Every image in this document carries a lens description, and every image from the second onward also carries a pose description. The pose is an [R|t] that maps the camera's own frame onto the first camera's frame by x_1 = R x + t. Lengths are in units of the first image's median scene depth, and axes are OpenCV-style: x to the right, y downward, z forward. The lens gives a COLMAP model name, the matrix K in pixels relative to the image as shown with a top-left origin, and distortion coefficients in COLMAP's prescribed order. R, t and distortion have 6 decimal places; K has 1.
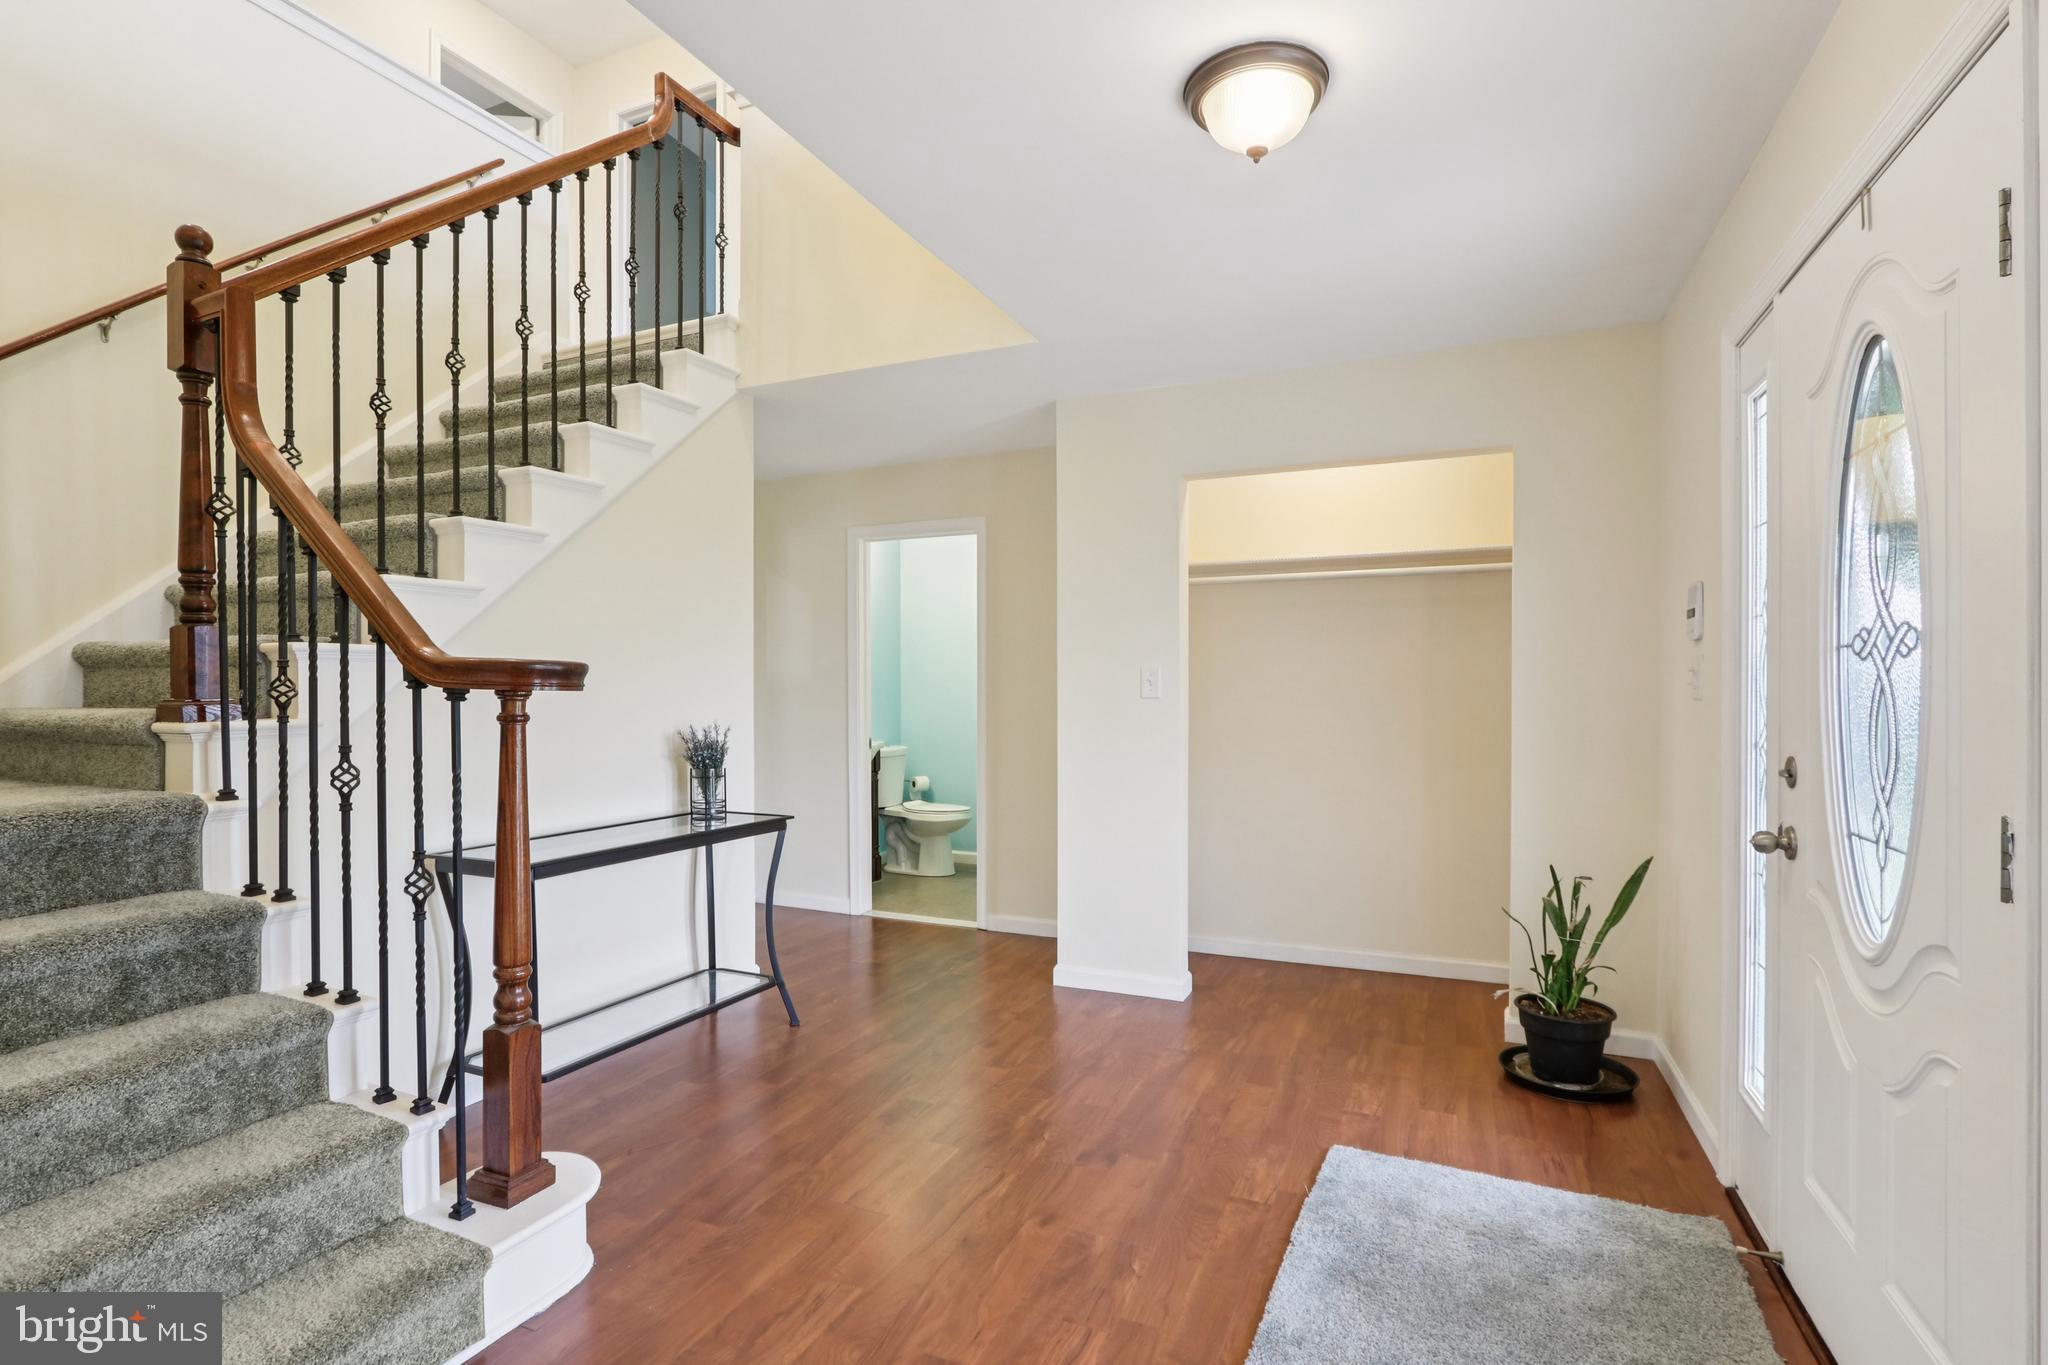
lens RADIAL K [[976.6, 0, 1044.0], [0, 976.6, 693.3], [0, 0, 1]] dist [-0.028548, 0.000331]
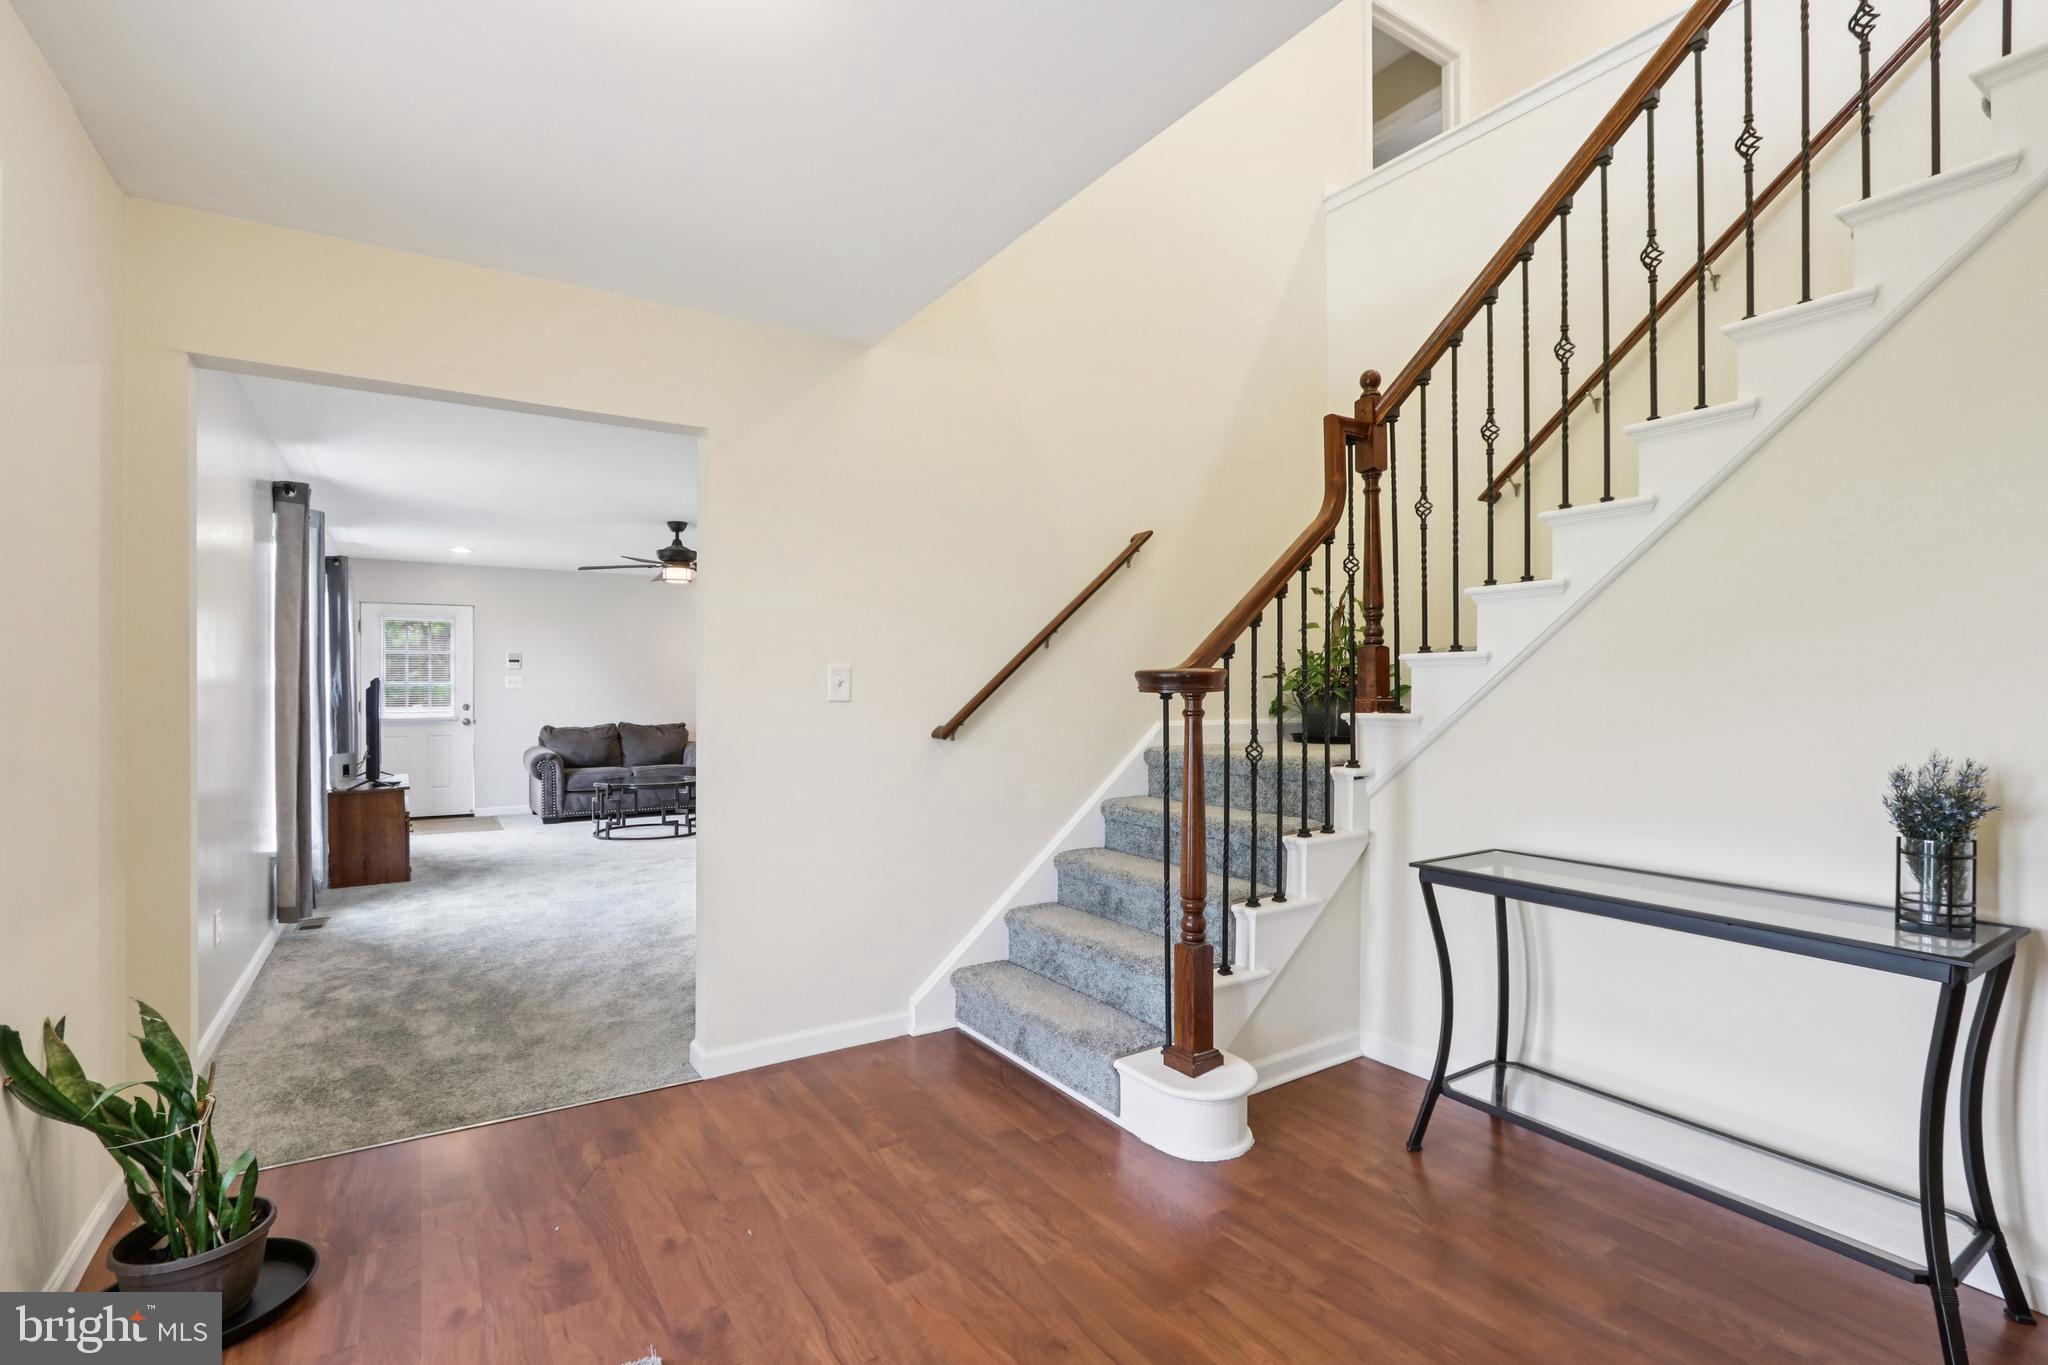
lens RADIAL K [[960.9, 0, 1035.8], [0, 960.9, 700.4], [0, 0, 1]] dist [-0.021676, 0.001339]
pose [[-0.566081, 0.007142, -0.824318, 0.637320], [-0.004631, 0.999919, 0.011844, -0.005399], [0.824336, 0.010522, -0.566002, 1.511155]]
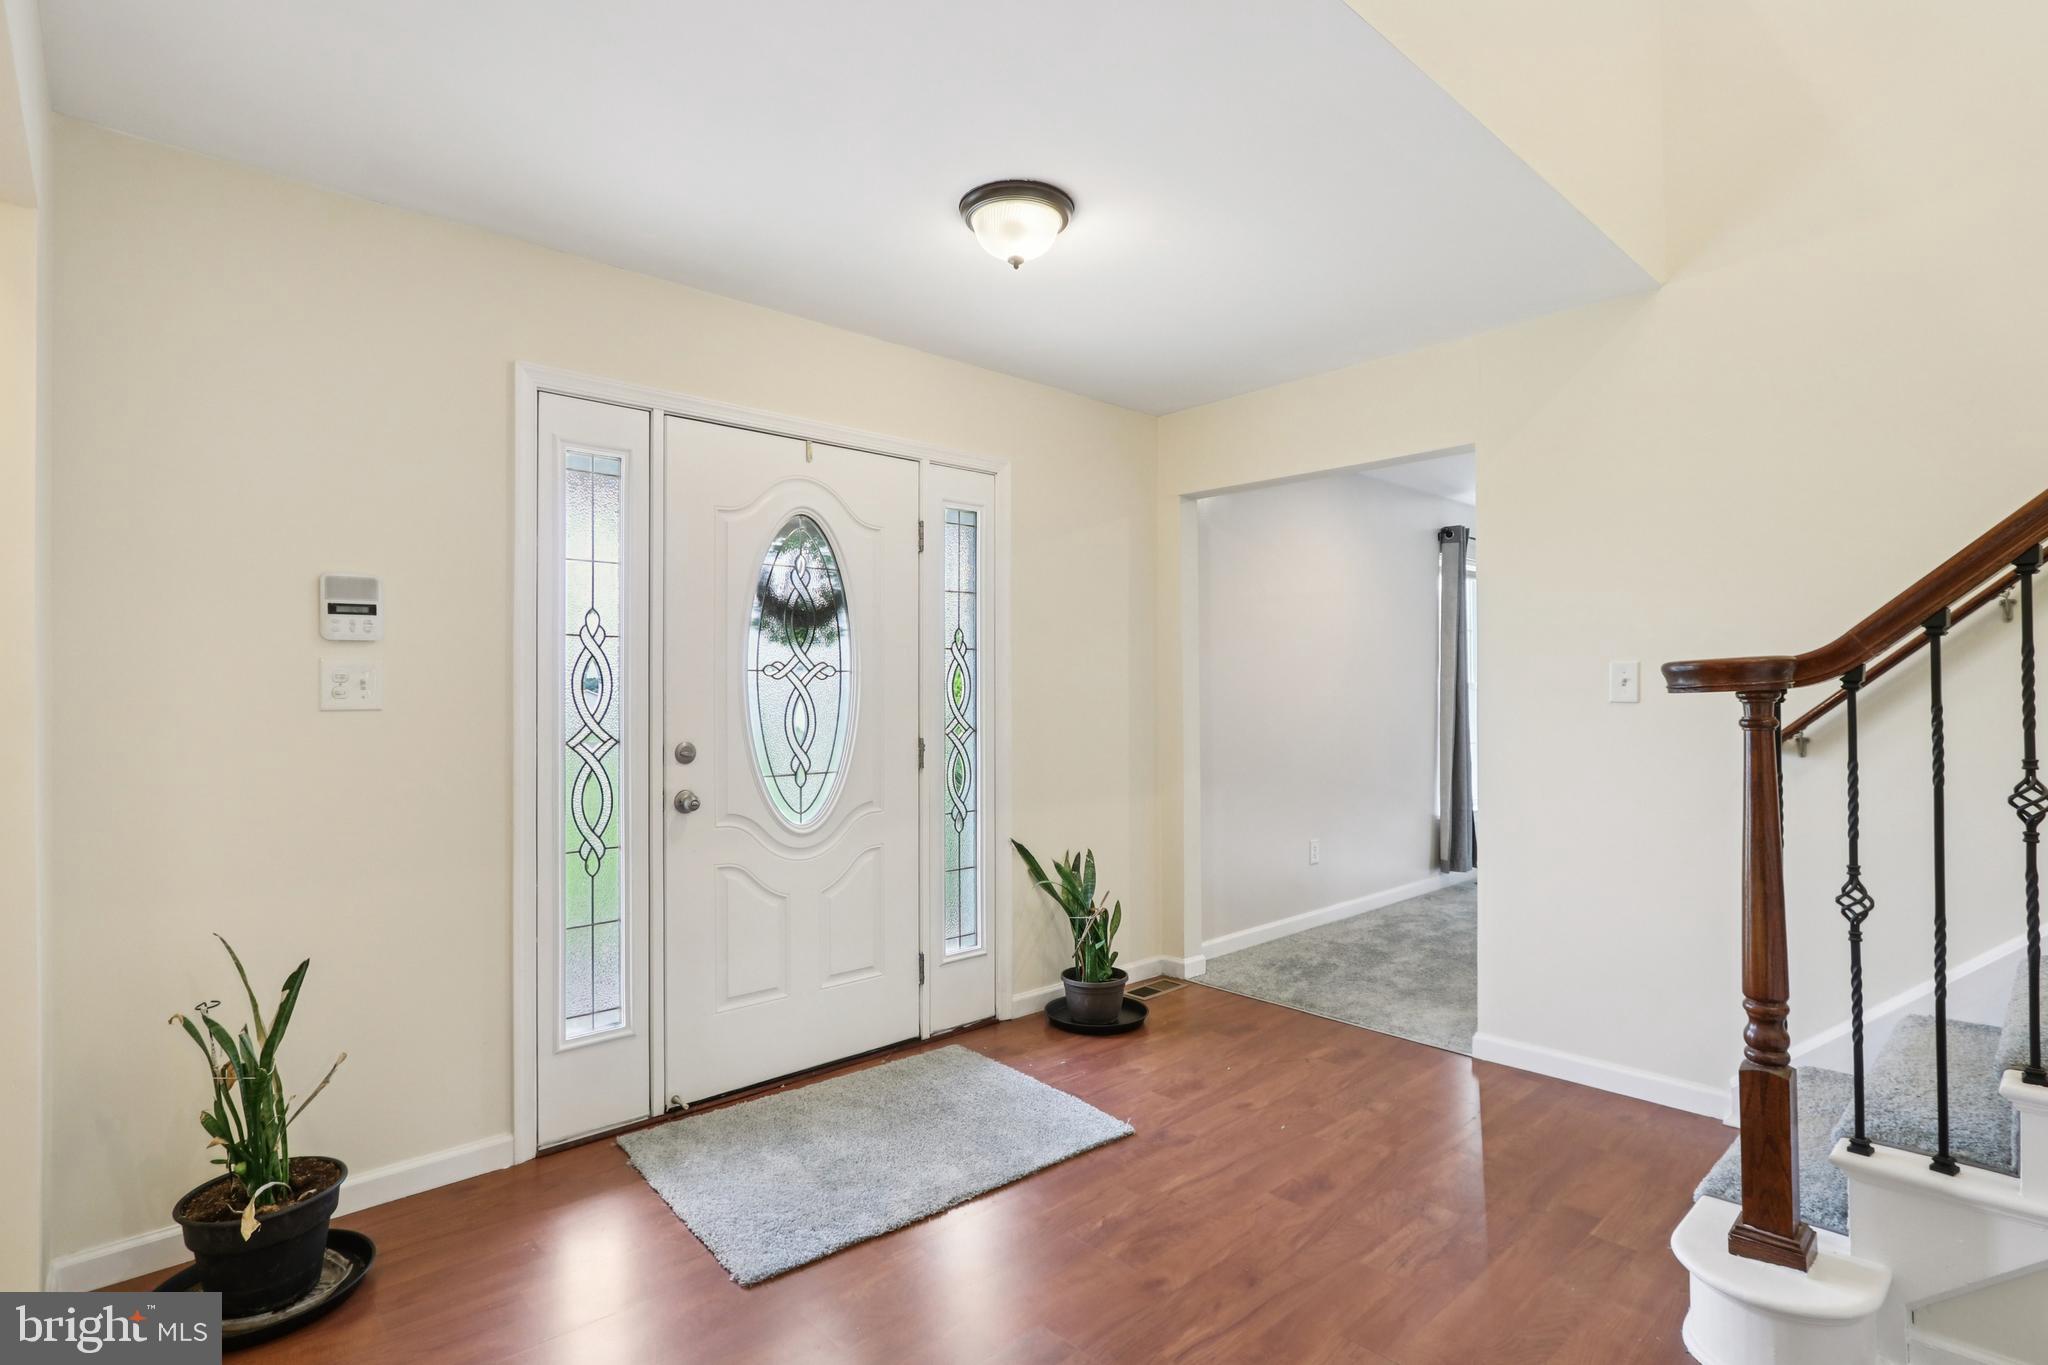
lens RADIAL K [[1000.3, 0, 1017.1], [0, 1000.3, 690.5], [0, 0, 1]] dist [0.000467, 0.000077]
pose [[-0.903850, 0.006015, 0.427807, -0.307722], [0.007611, 0.999969, 0.002021, -0.010825], [-0.427781, 0.005083, -0.903868, 2.059619]]
